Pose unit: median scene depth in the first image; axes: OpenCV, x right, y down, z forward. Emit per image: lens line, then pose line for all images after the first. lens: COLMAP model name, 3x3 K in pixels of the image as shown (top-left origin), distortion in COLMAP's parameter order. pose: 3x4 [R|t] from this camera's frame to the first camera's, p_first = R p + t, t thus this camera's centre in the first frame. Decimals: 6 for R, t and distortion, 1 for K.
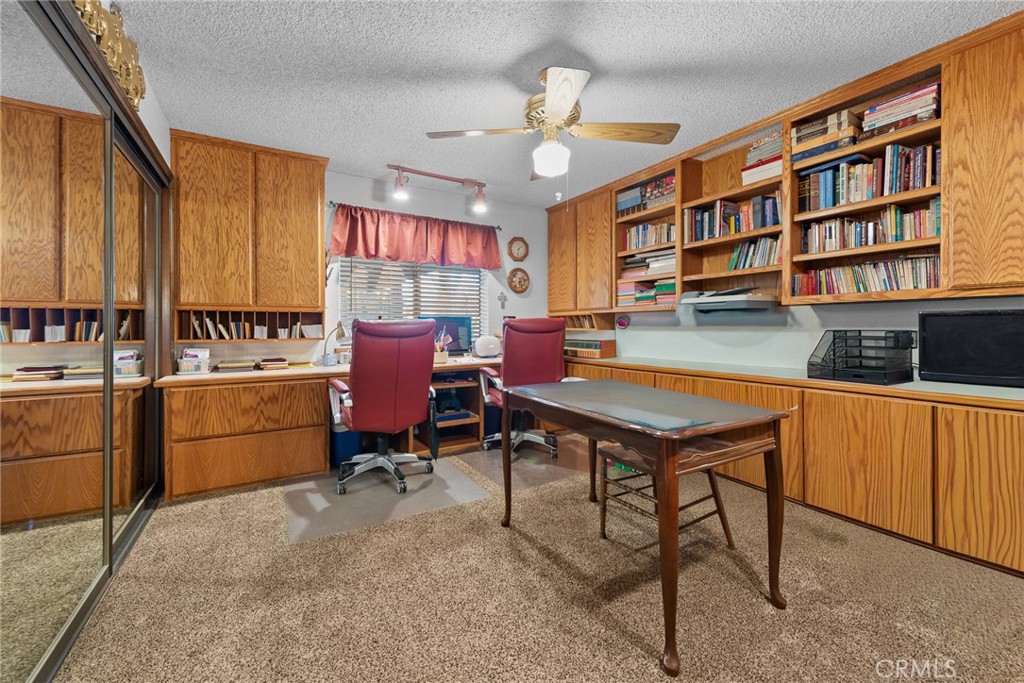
lens RADIAL K [[407.3, 0, 515.4], [0, 407.3, 327.2], [0, 0, 1]] dist [0.000783, -0.000114]
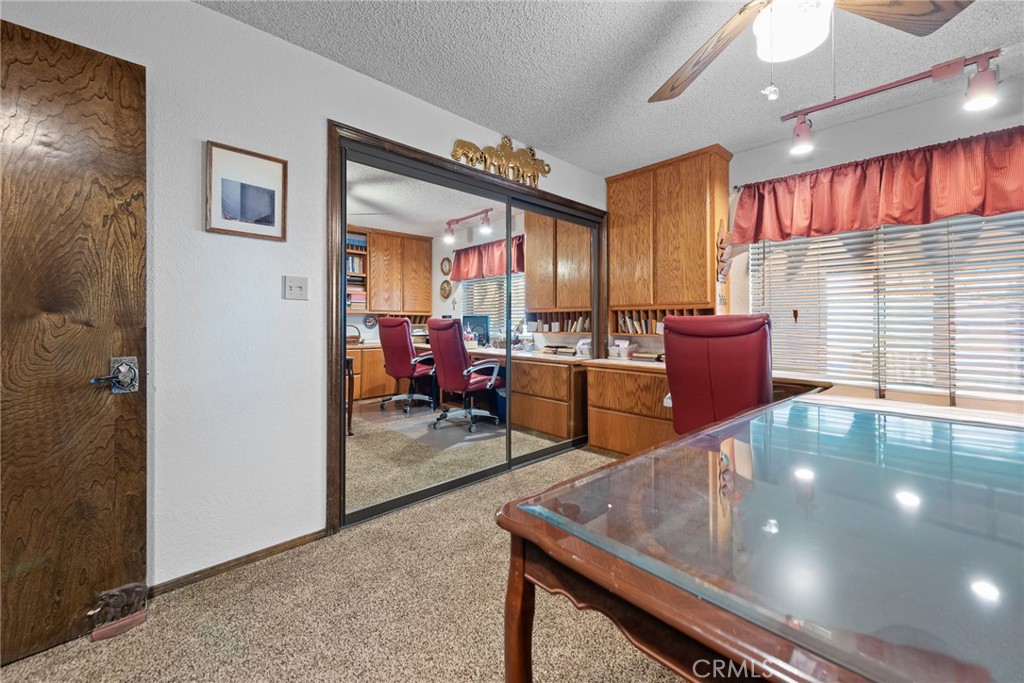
lens RADIAL K [[407.3, 0, 515.4], [0, 407.3, 327.2], [0, 0, 1]] dist [0.000783, -0.000114]
pose [[0.226063, 0.013603, -0.974018, 0.385610], [-0.000343, 0.999904, 0.013885, -0.006116], [0.974113, -0.002805, 0.226046, 0.366240]]
